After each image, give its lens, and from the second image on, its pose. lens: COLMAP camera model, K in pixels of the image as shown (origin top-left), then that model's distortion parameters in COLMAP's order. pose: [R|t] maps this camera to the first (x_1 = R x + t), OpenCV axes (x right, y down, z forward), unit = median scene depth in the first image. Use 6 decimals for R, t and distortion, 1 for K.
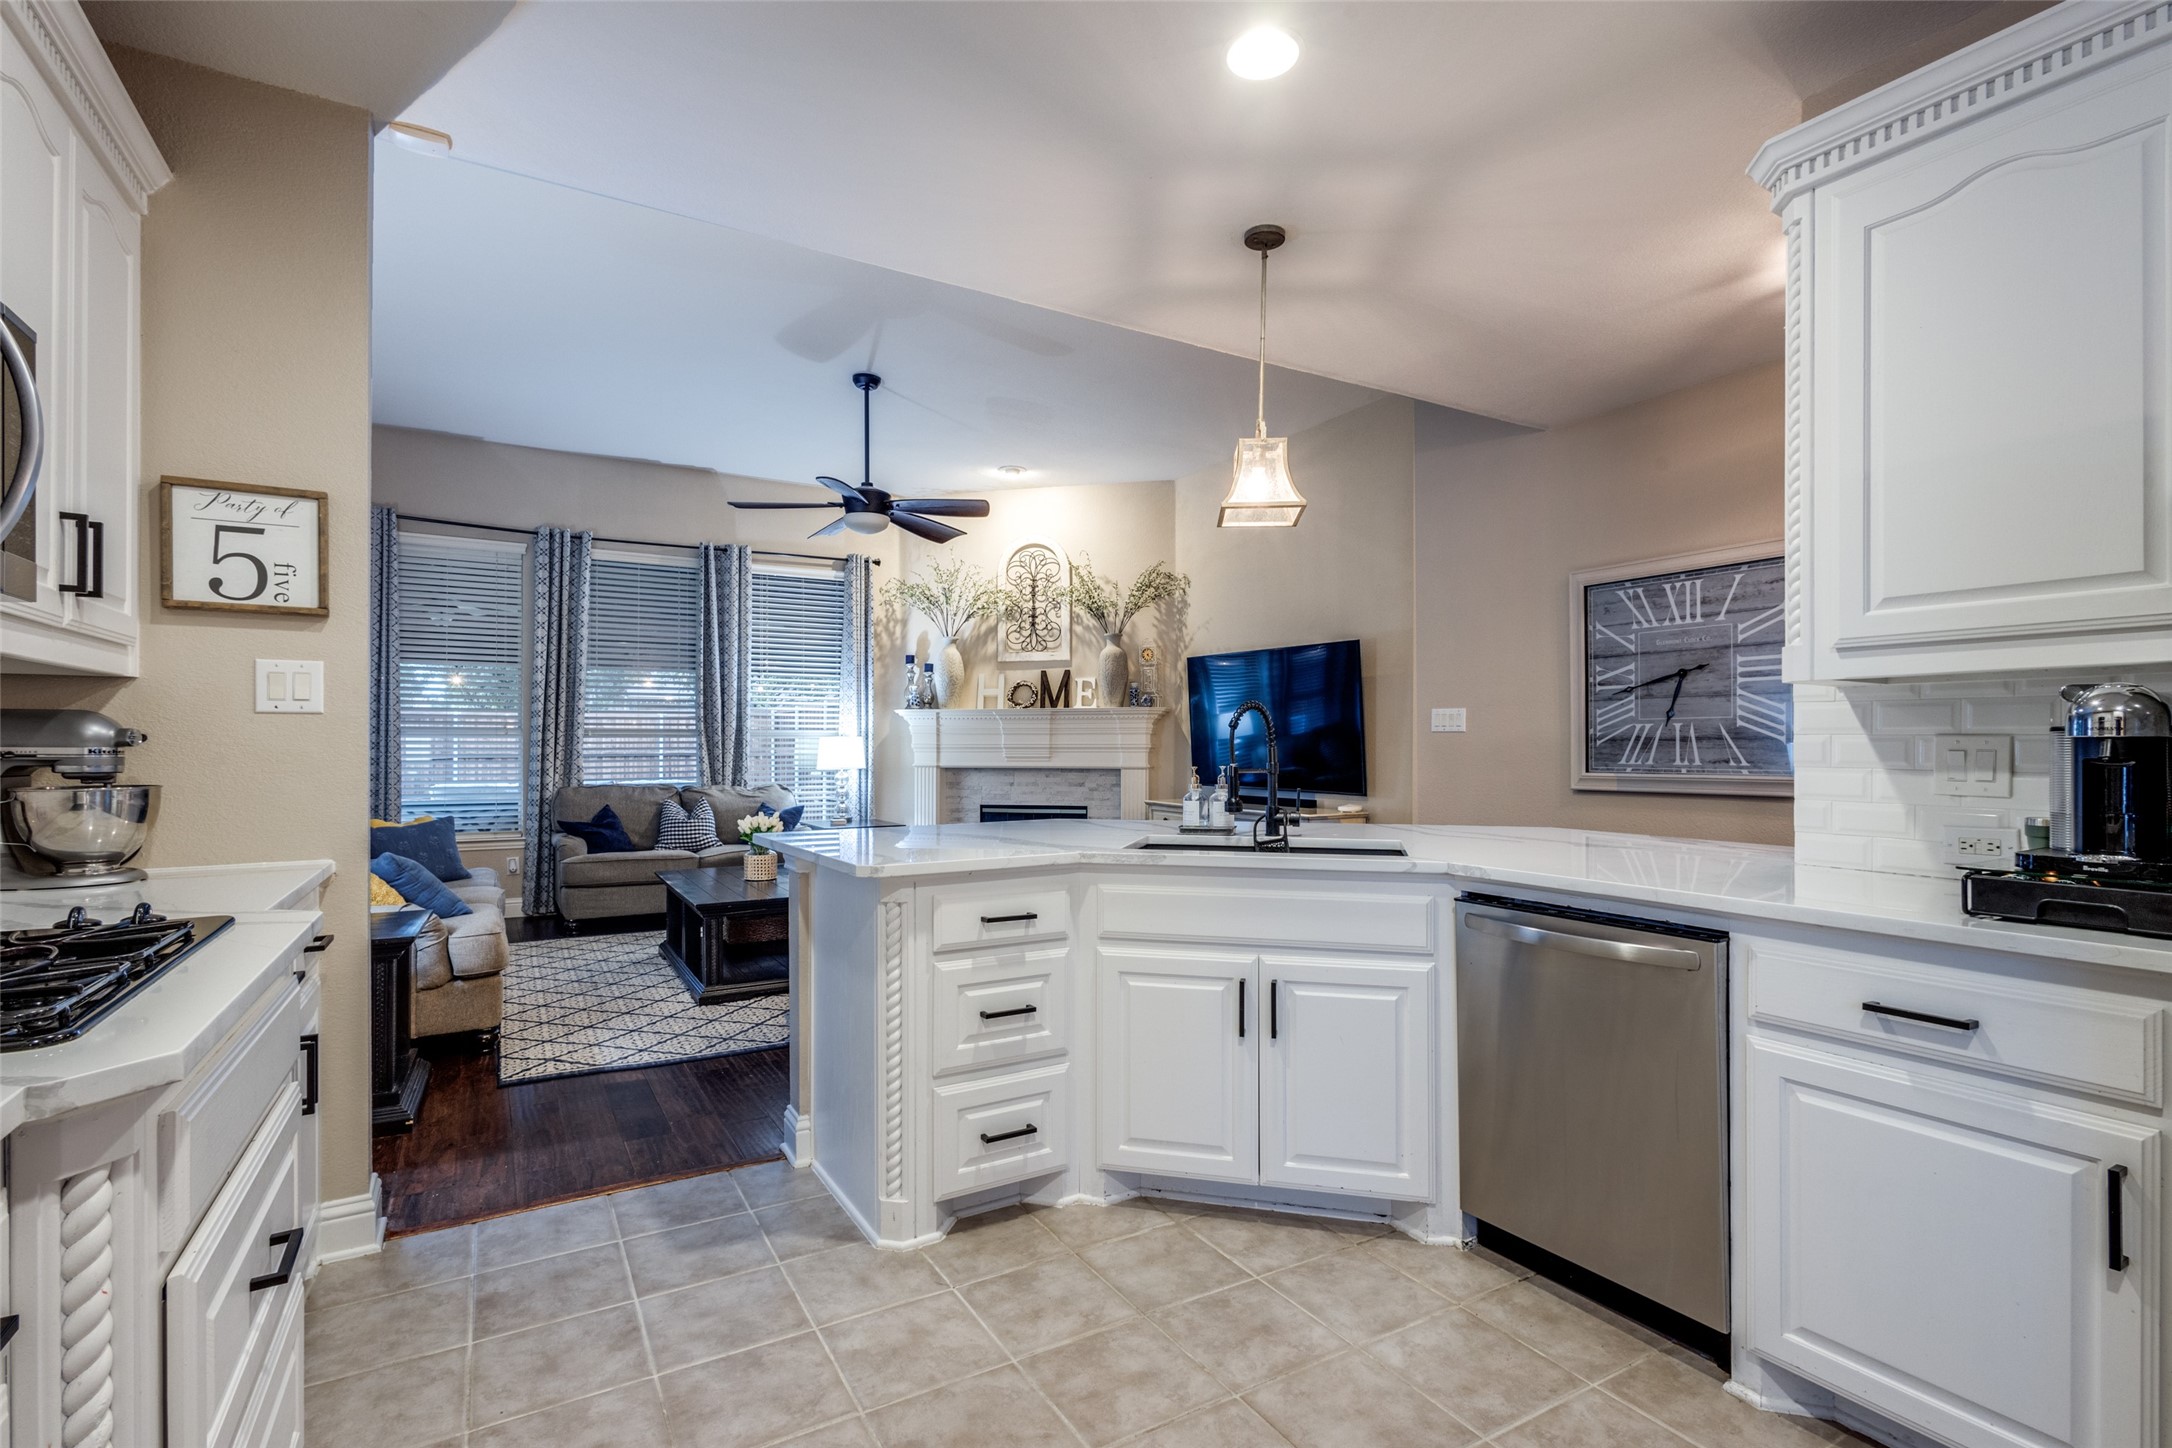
lens RADIAL K [[1001.0, 0, 1103.9], [0, 1001.0, 742.5], [0, 0, 1]] dist [0.003203, -0.000107]
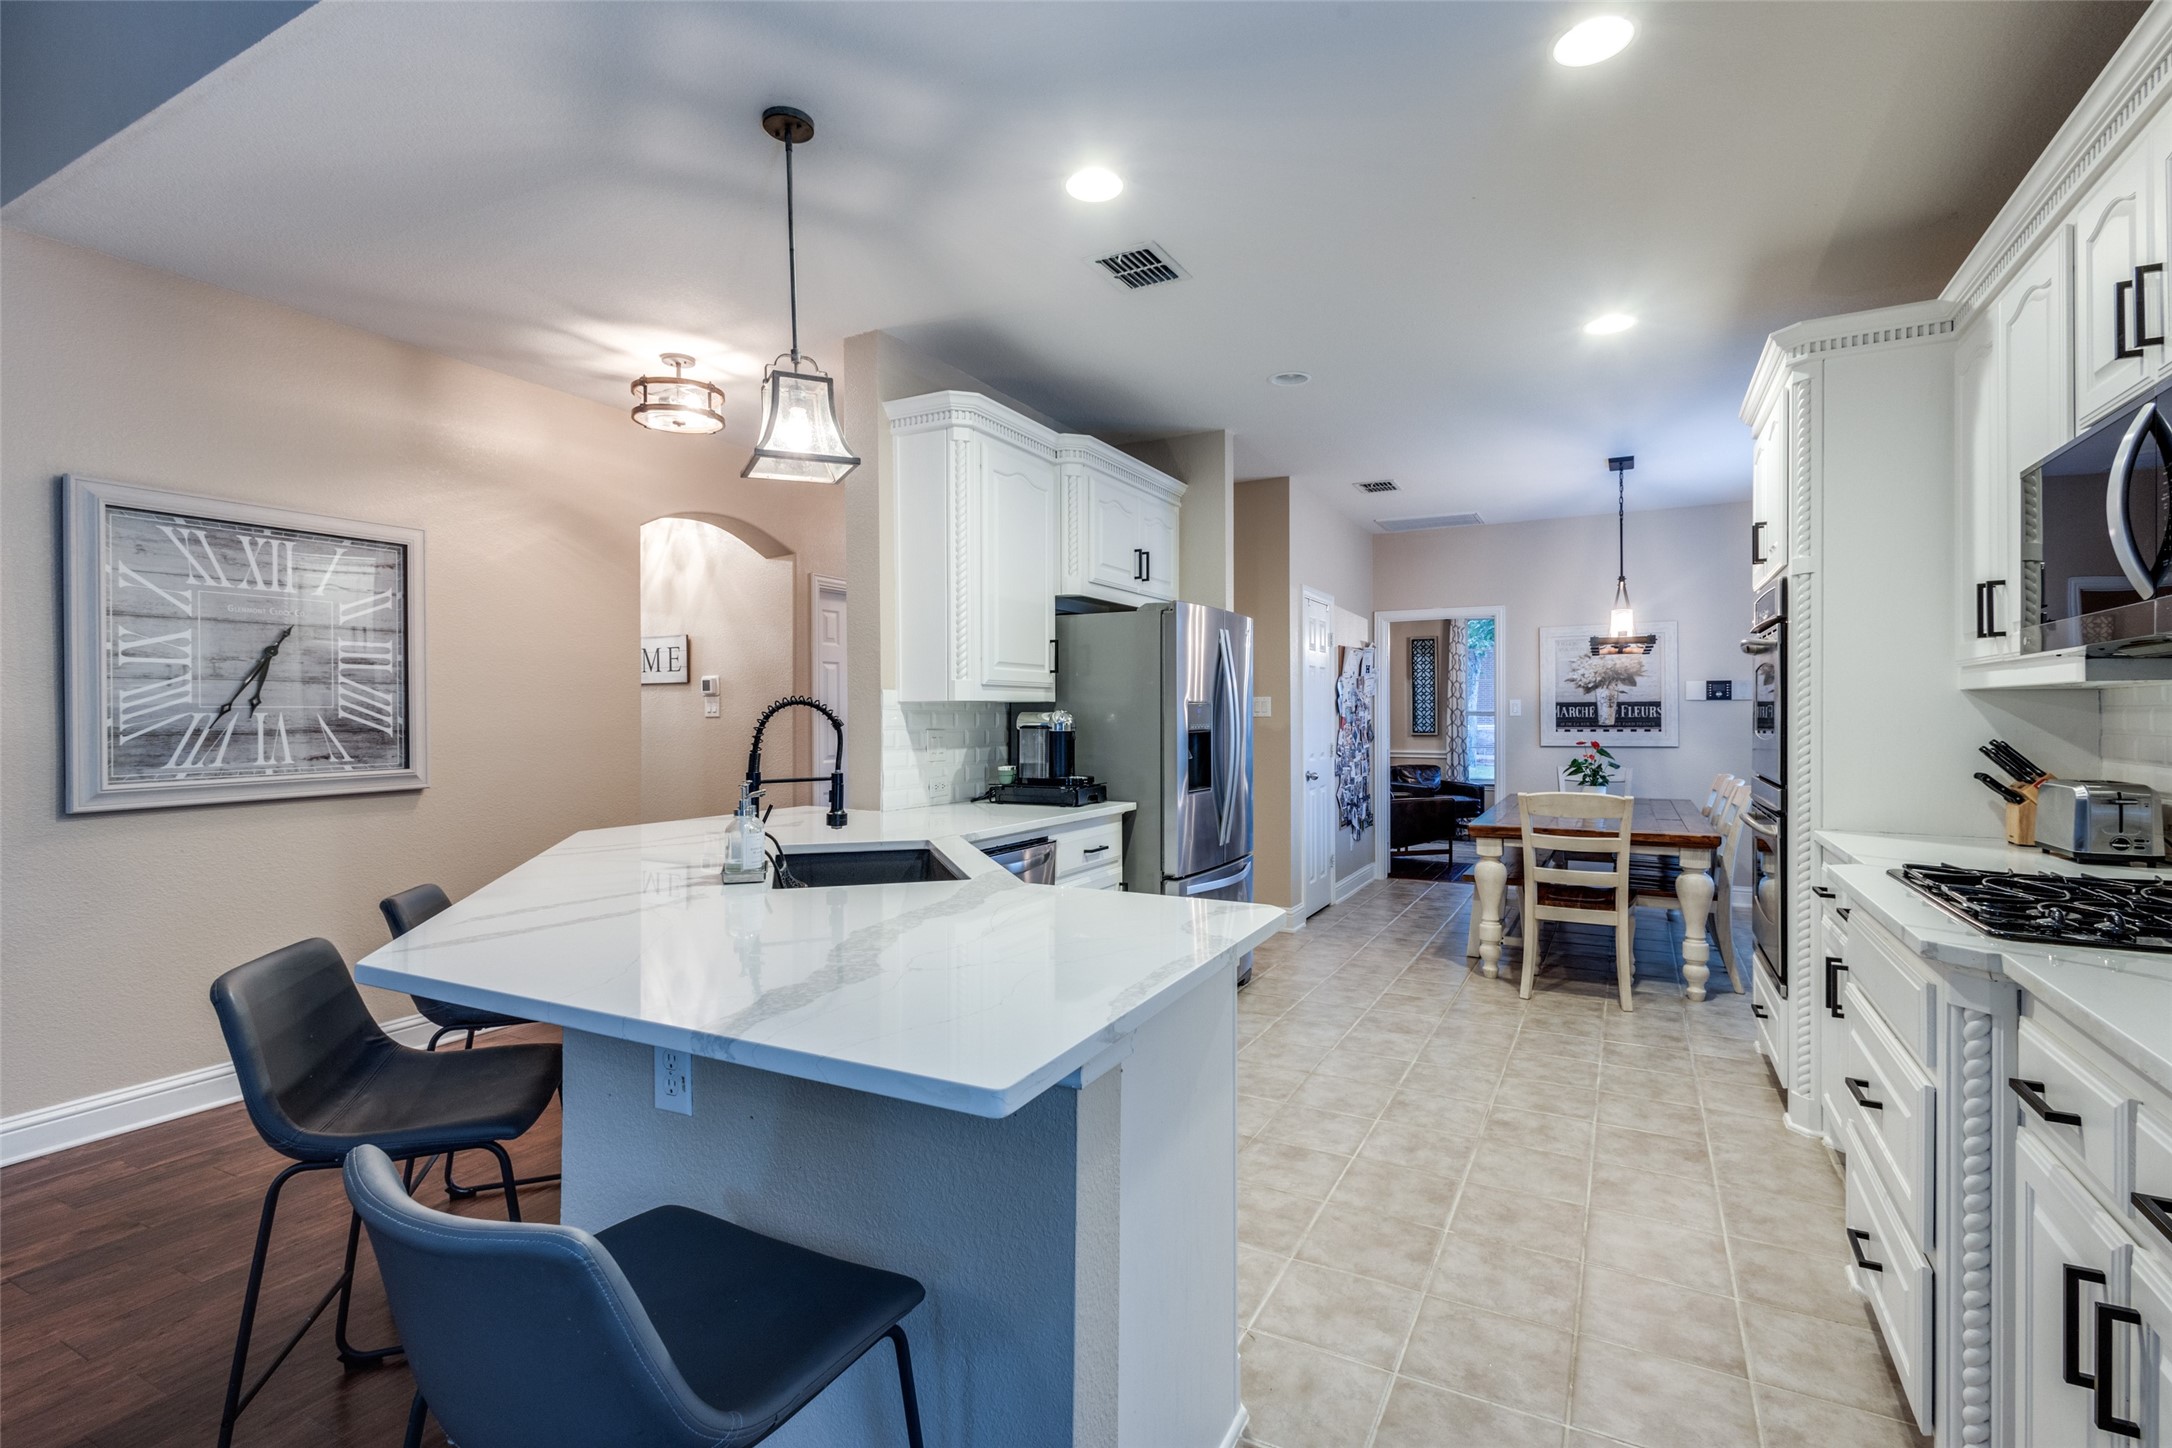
lens RADIAL K [[995.1, 0, 1103.1], [0, 995.1, 720.6], [0, 0, 1]] dist [-0.000979, -0.000050]
pose [[-0.510473, -0.005413, 0.859877, -0.277085], [0.000445, 0.999978, 0.006559, -0.010978], [-0.859894, 0.003731, -0.510459, 0.499621]]
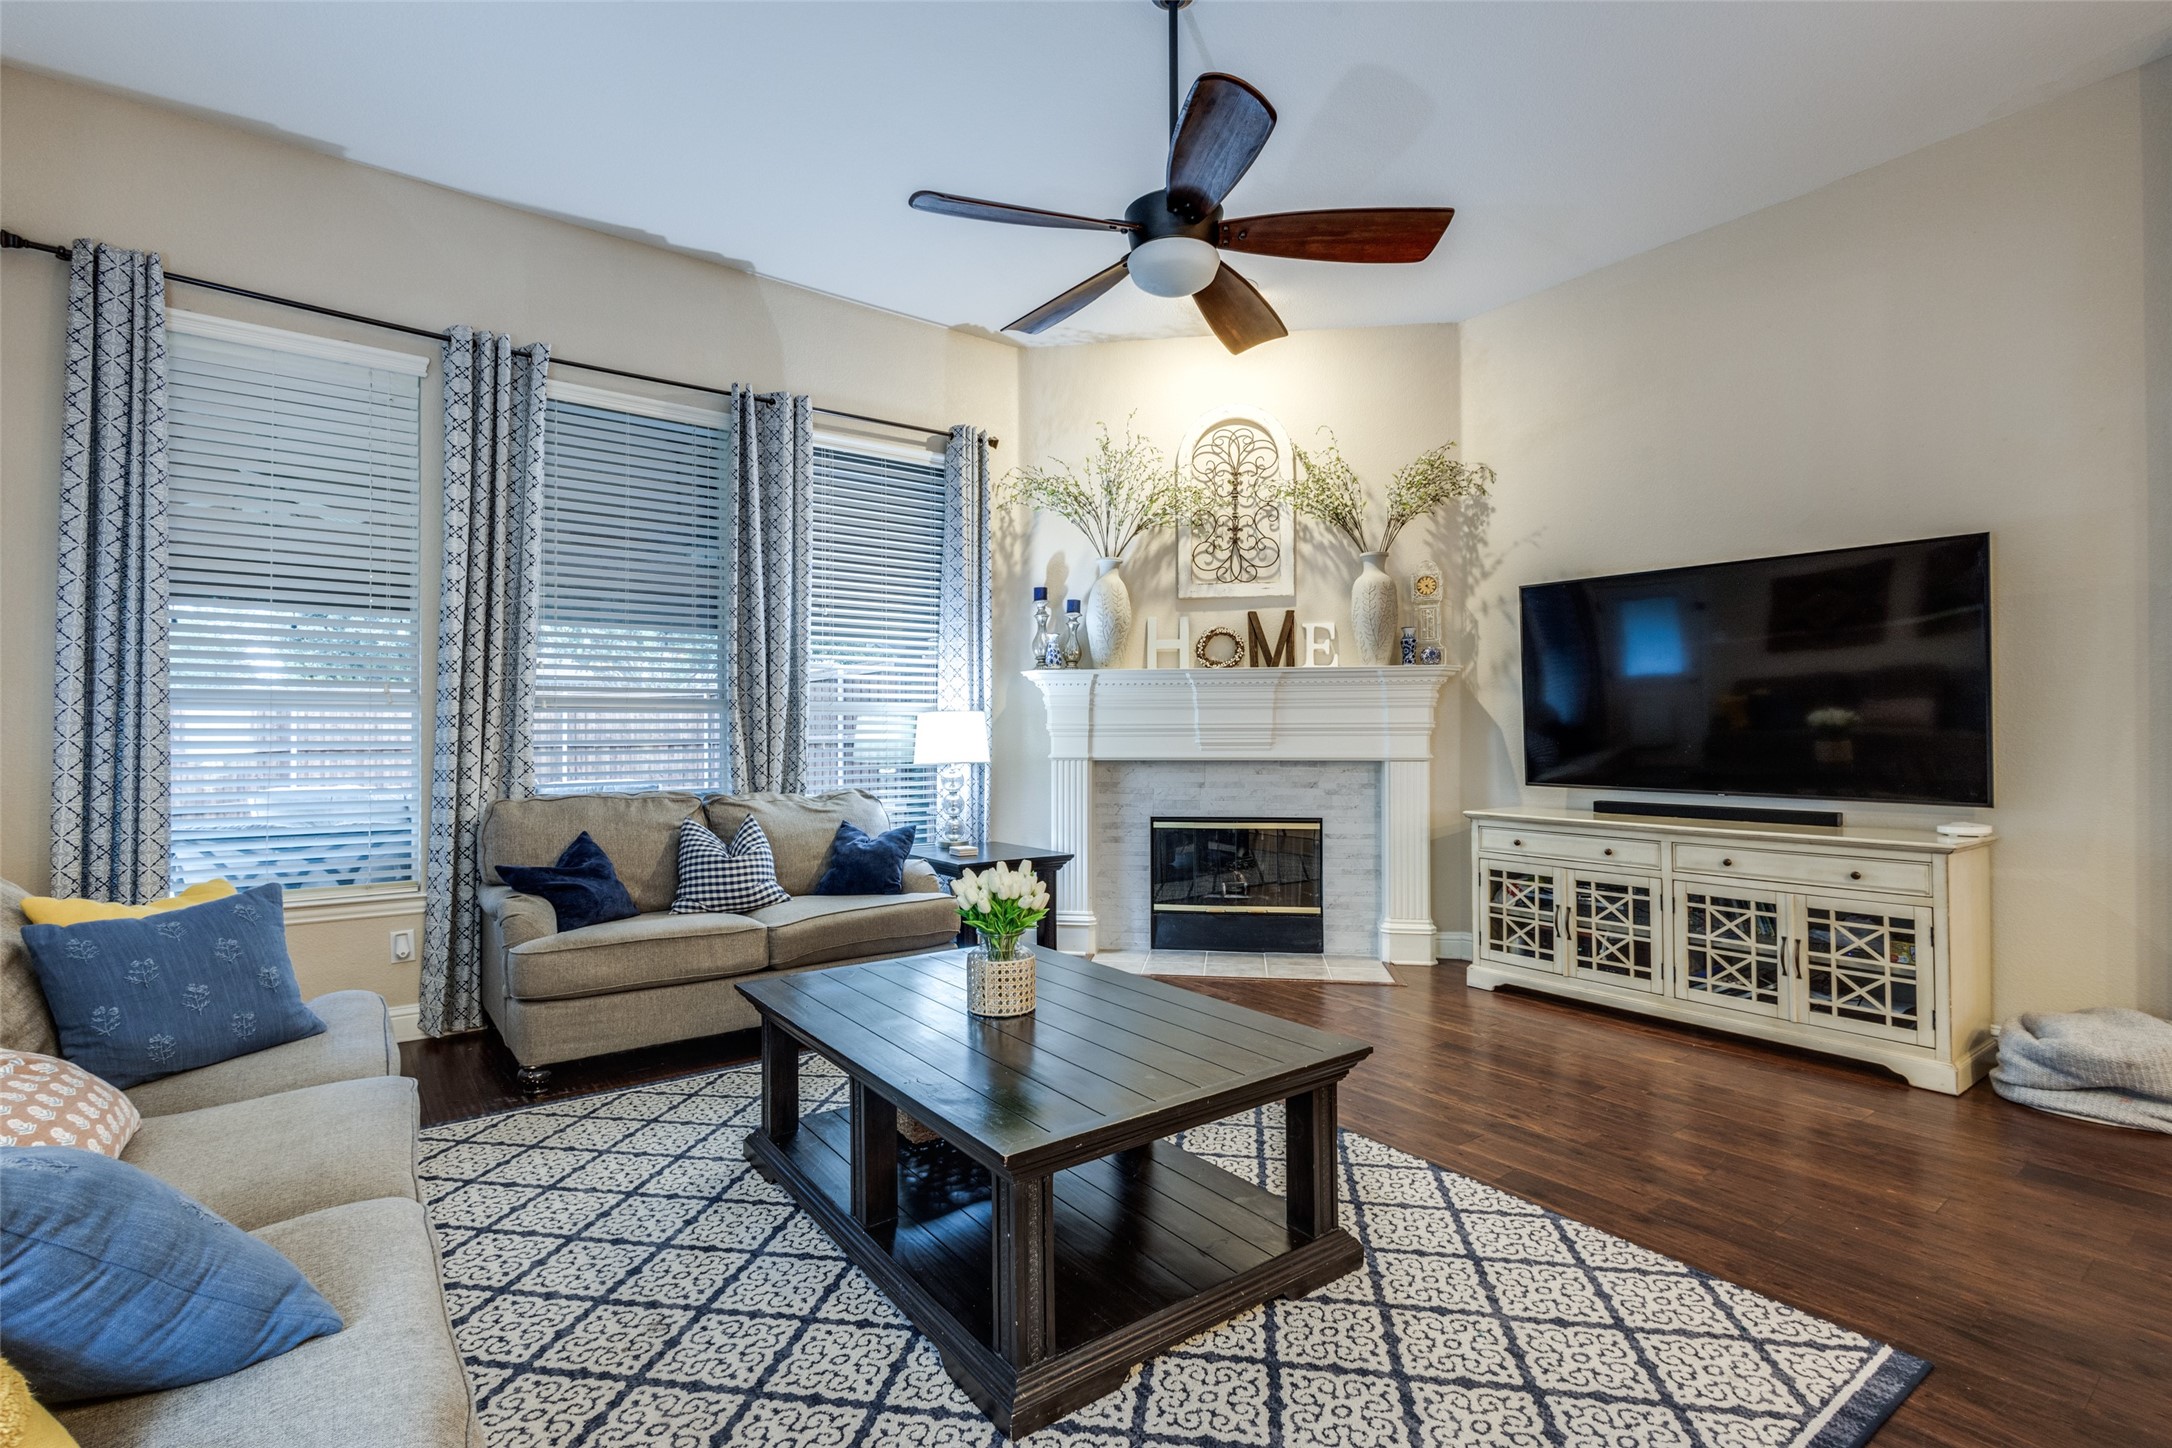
lens RADIAL K [[999.3, 0, 1091.1], [0, 999.3, 724.8], [0, 0, 1]] dist [0.005525, 0.000268]
pose [[0.995312, -0.002624, 0.096680, -0.264992], [0.003204, 0.999978, -0.005843, 0.006988], [-0.096663, 0.006126, 0.995298, 0.414203]]
